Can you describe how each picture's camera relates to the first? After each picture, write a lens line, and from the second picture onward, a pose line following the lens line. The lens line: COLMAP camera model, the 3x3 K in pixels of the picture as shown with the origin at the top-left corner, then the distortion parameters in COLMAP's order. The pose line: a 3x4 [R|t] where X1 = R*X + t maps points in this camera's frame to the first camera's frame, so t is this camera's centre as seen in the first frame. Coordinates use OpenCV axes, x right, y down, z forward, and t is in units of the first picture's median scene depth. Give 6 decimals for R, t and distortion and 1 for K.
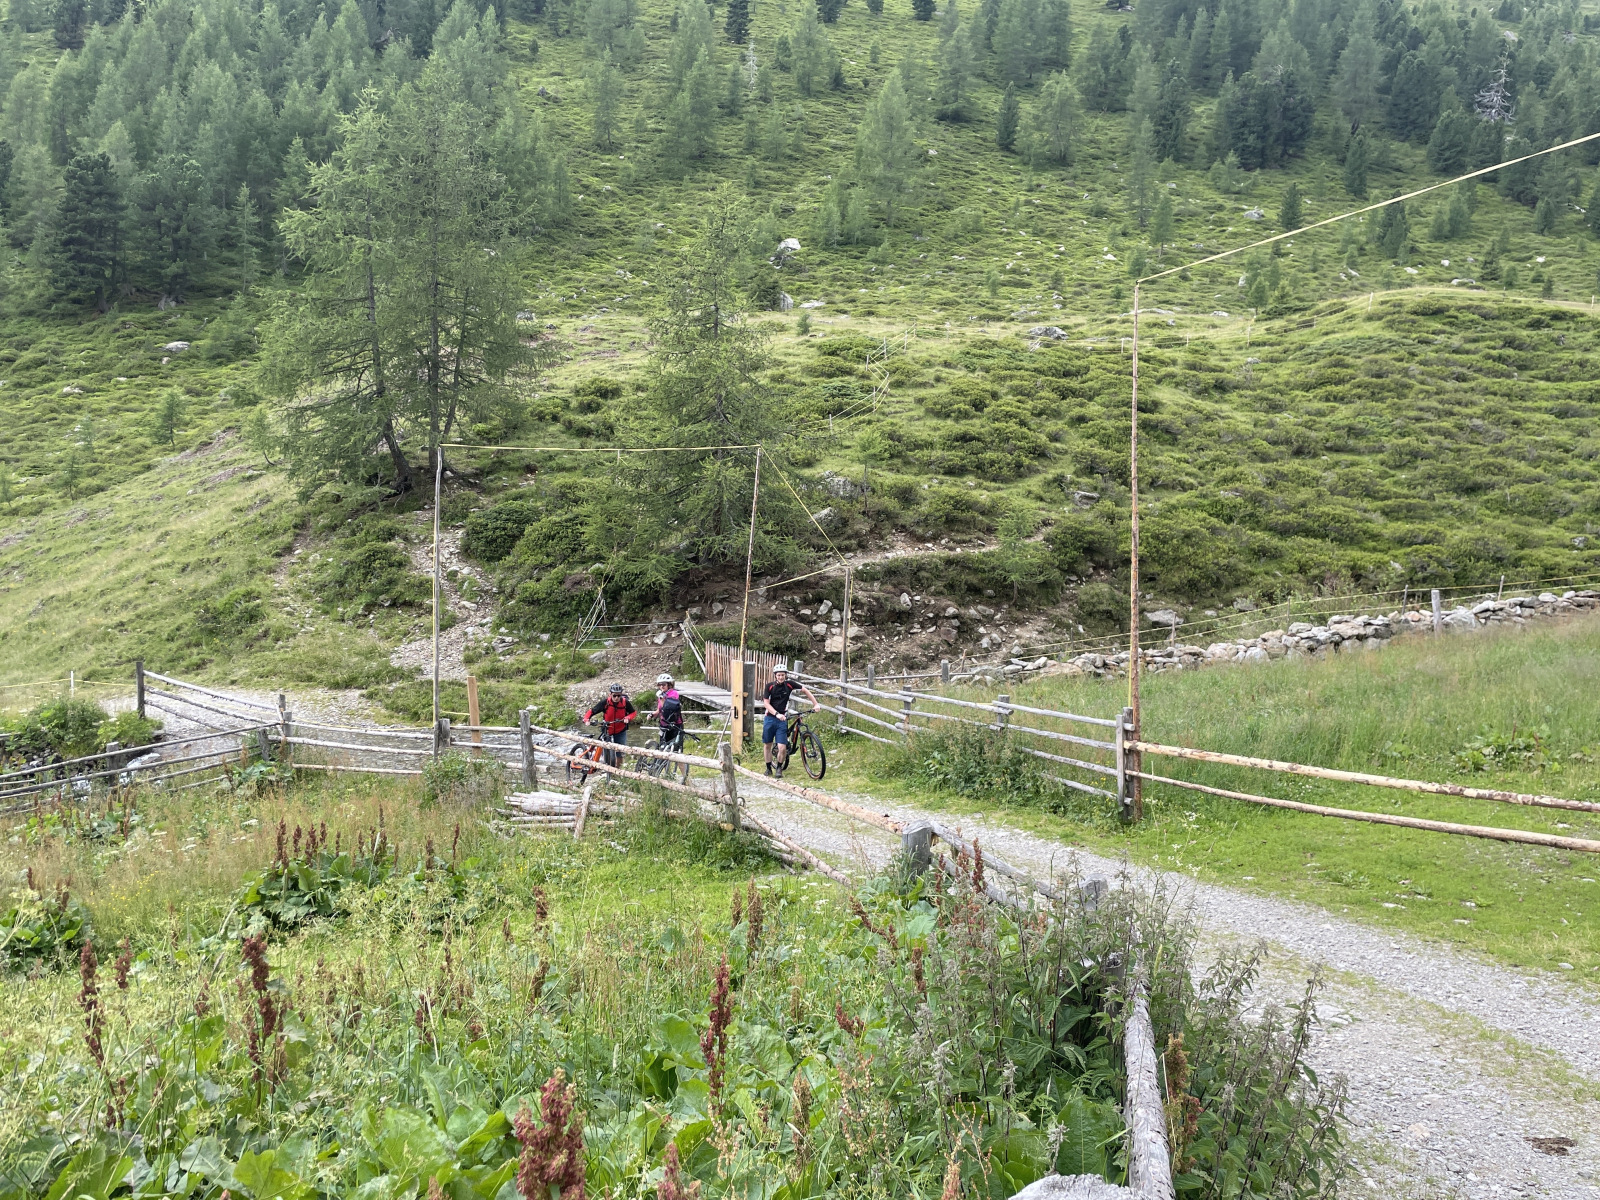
lens RADIAL K [[1206.2, 0, 812.8], [0, 1206.2, 579.4], [0, 0, 1]] dist [0.081598, -0.108580]
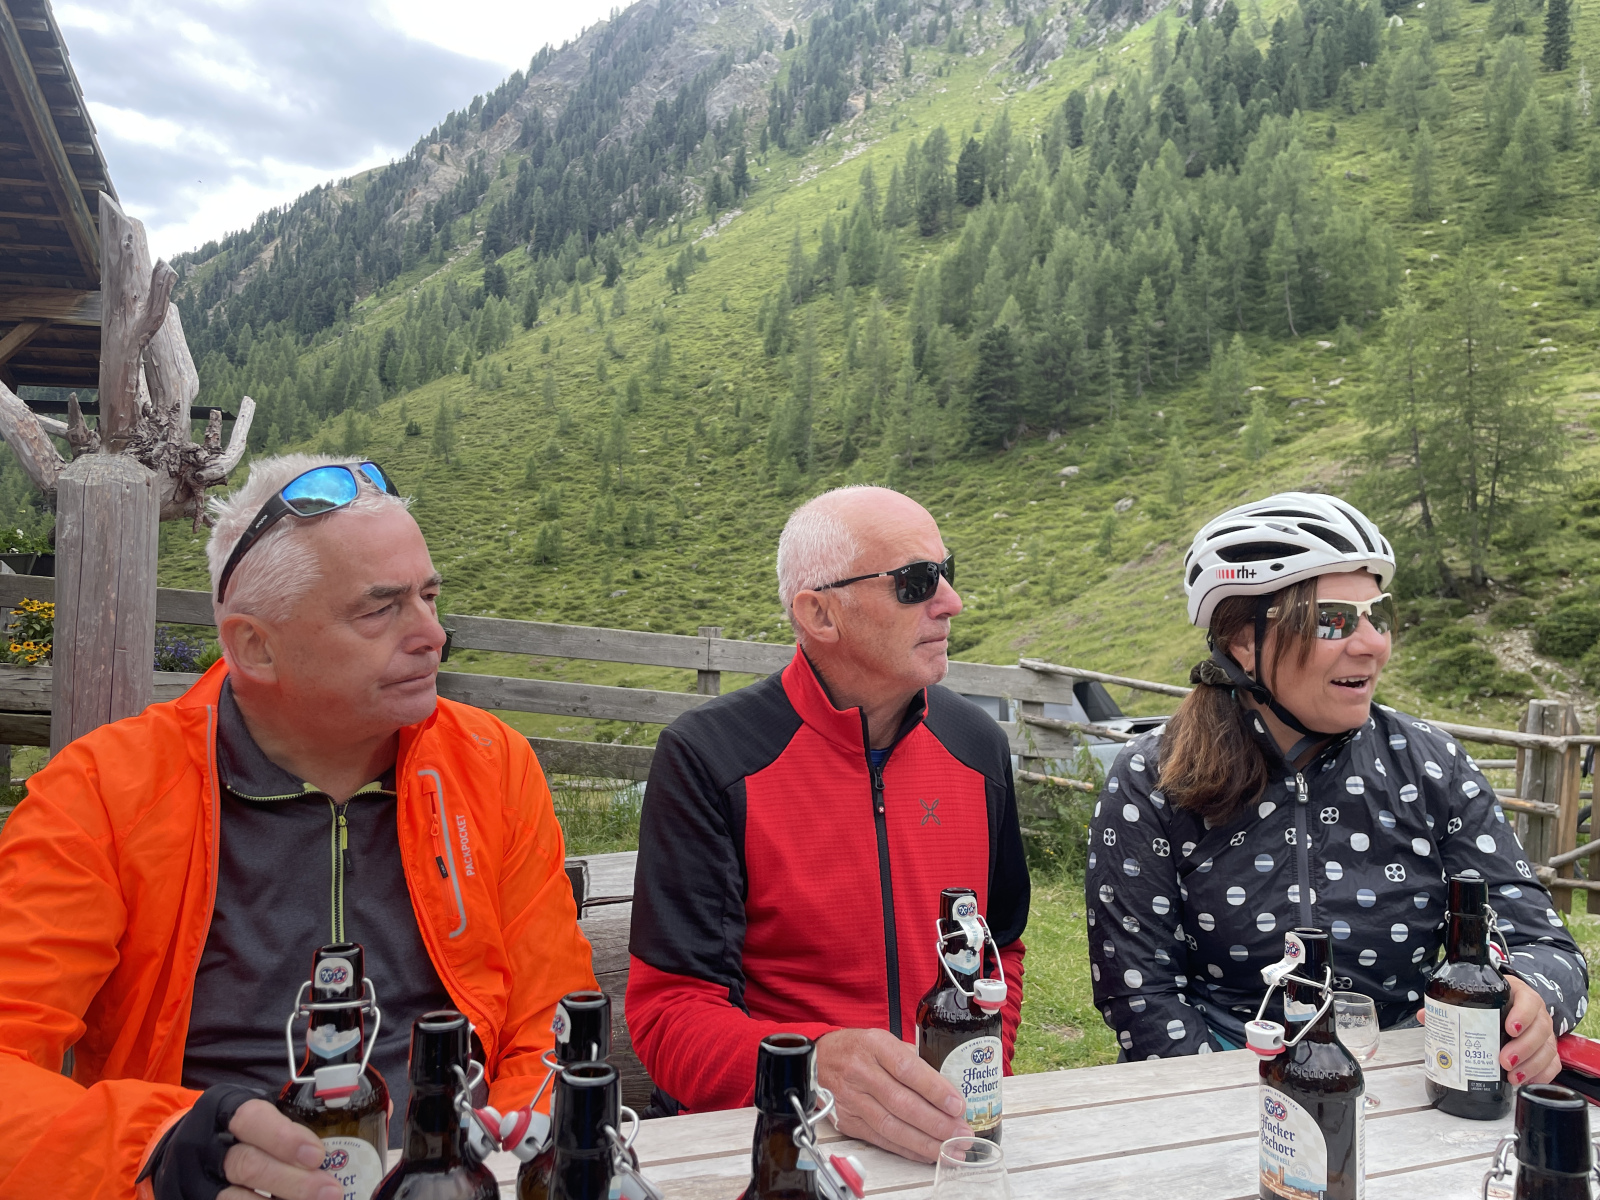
lens RADIAL K [[1206.2, 0, 807.3], [0, 1206.2, 590.3], [0, 0, 1]] dist [0.081598, -0.108580]
pose [[0.828582, -0.052527, -0.557398, -0.173358], [0.025422, 0.998092, -0.056266, -0.026504], [0.559290, 0.032451, 0.828336, -0.349088]]
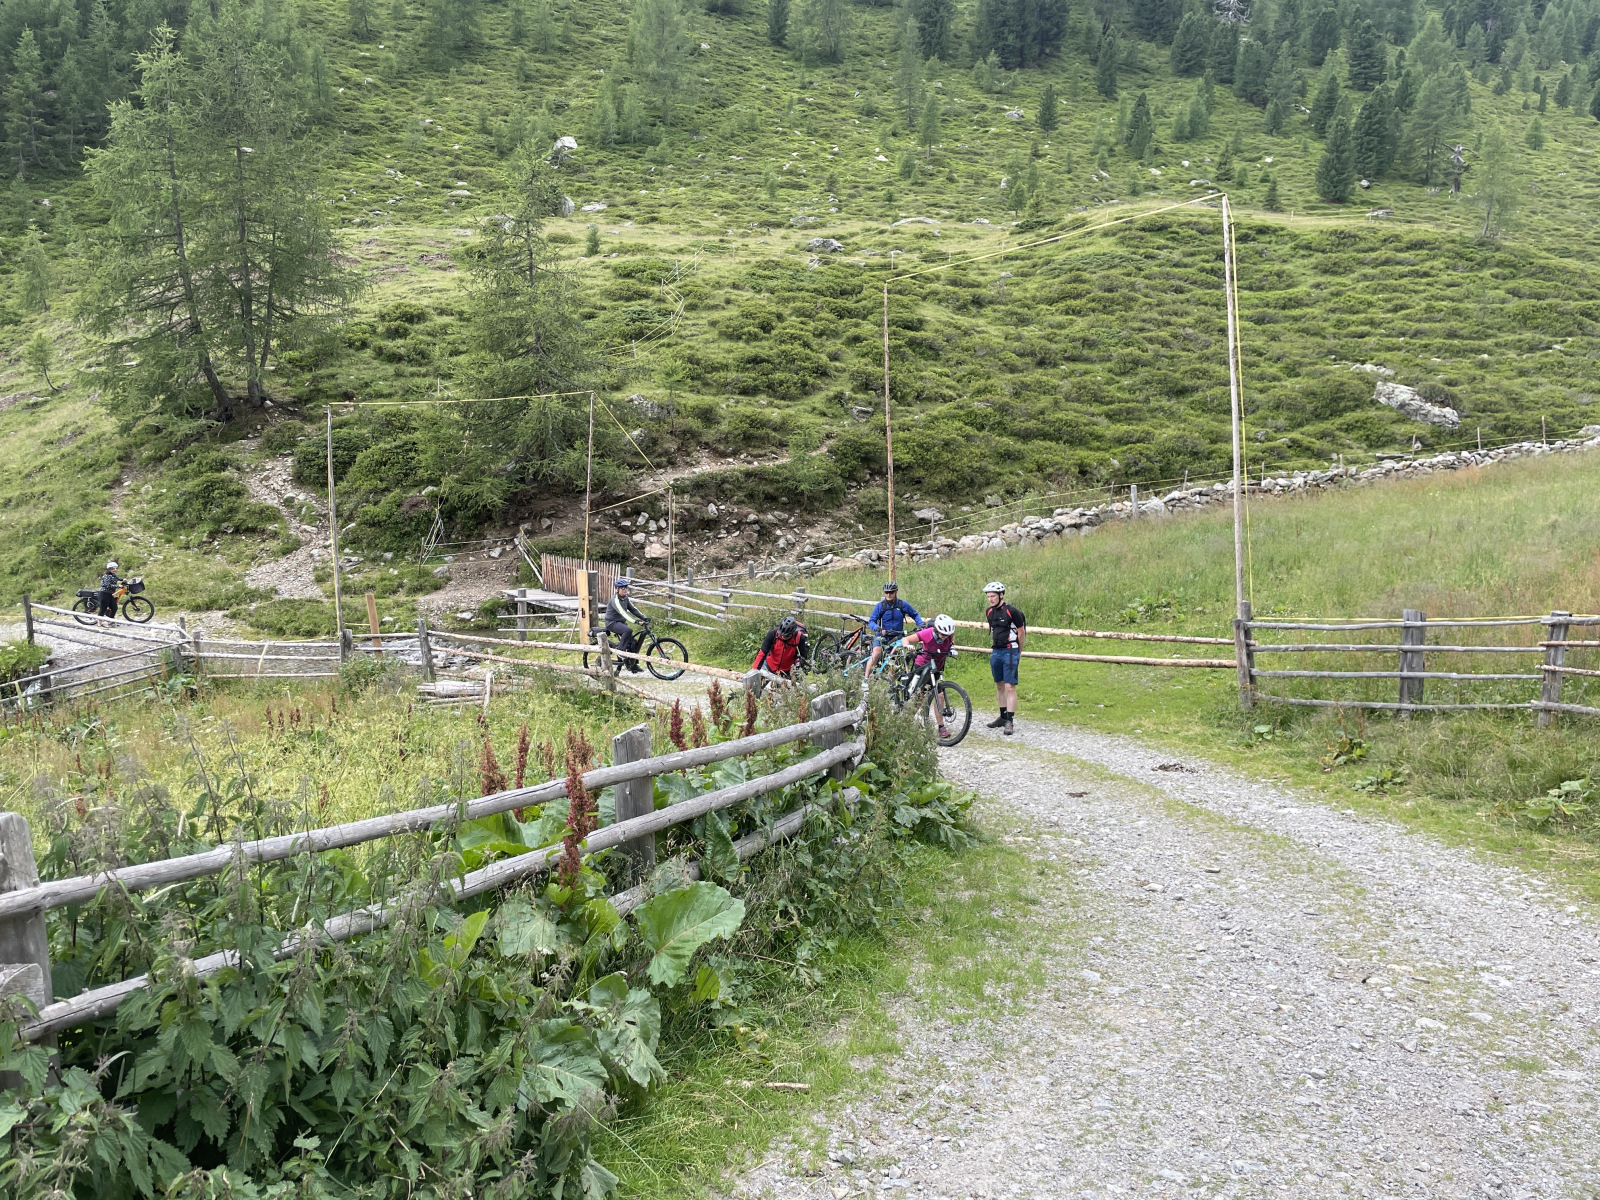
lens RADIAL K [[1206.2, 0, 781.7], [0, 1206.2, 581.5], [0, 0, 1]] dist [0.081598, -0.108580]
pose [[0.988303, -0.050014, 0.144067, -0.019623], [0.037199, 0.995218, 0.090318, -0.011559], [-0.147895, -0.083902, 0.985438, -0.110961]]
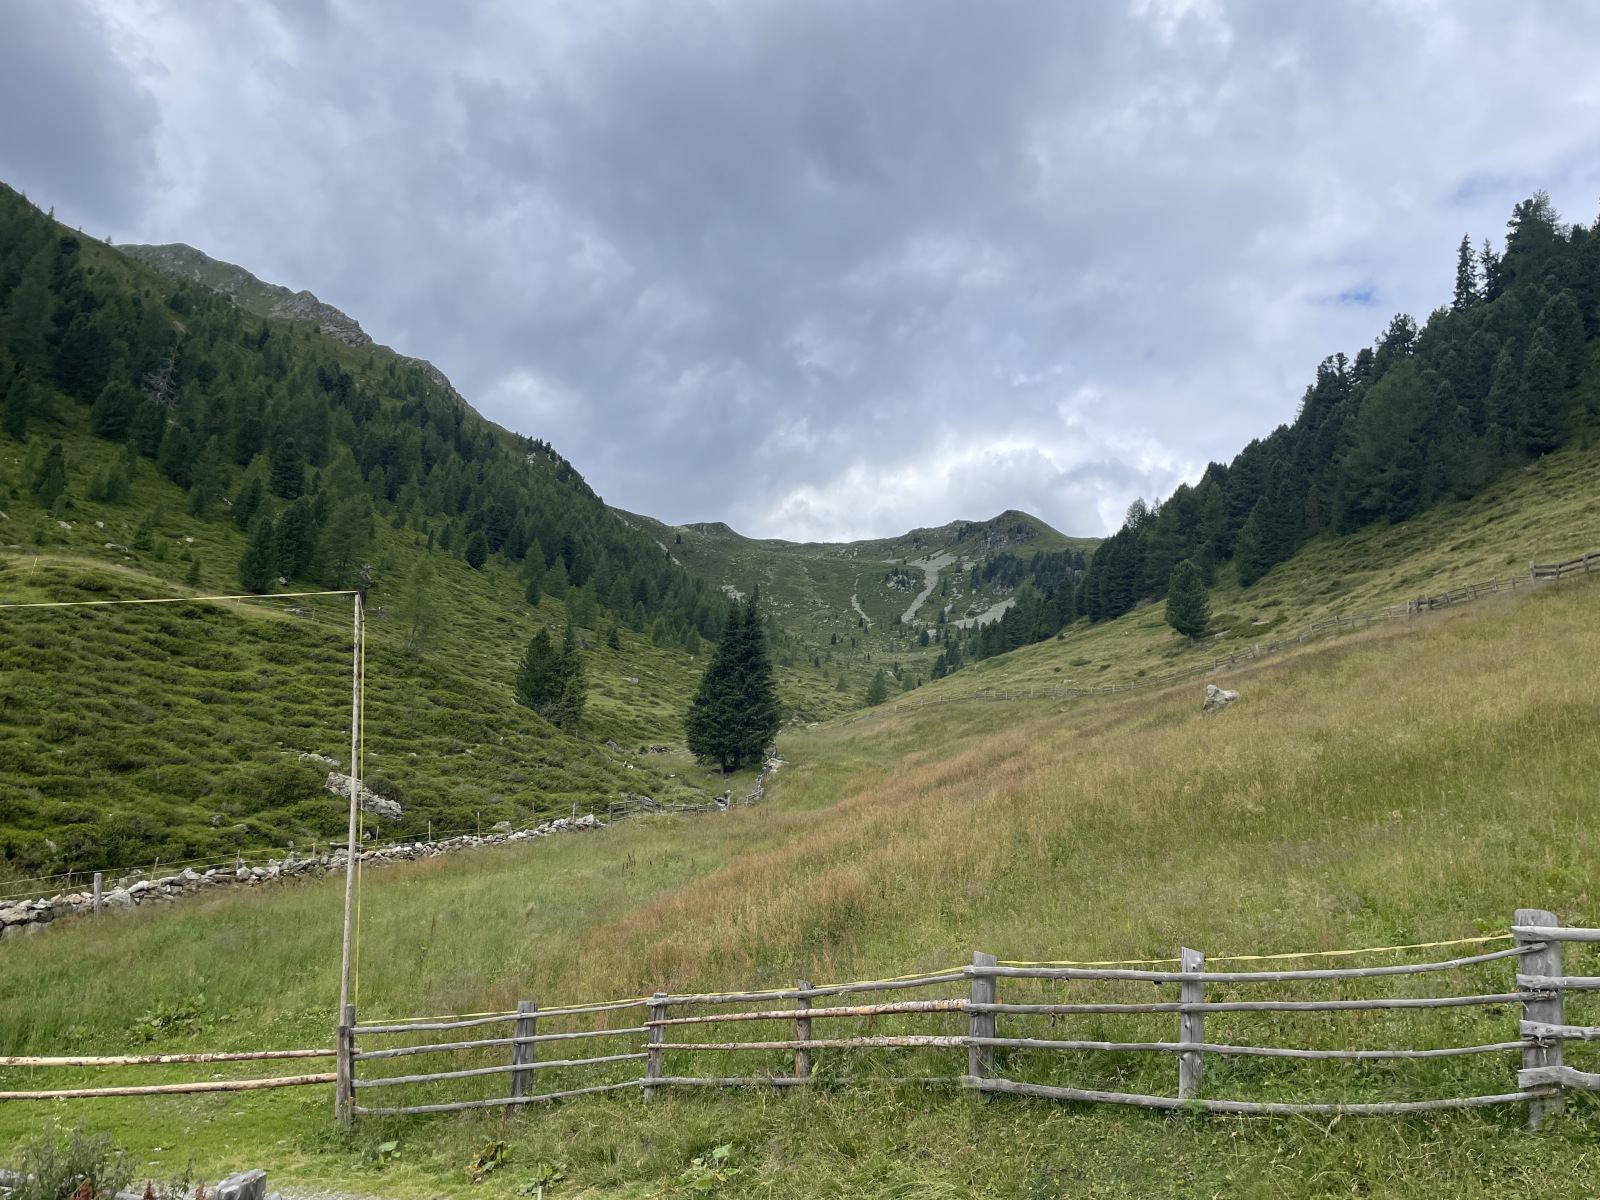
lens RADIAL K [[1206.2, 0, 815.6], [0, 1206.2, 608.4], [0, 0, 1]] dist [0.081598, -0.108580]
pose [[0.519823, 0.150102, 0.840984, -0.068041], [0.004536, 0.983944, -0.178422, -0.015721], [-0.854262, 0.096563, 0.510796, -0.076825]]
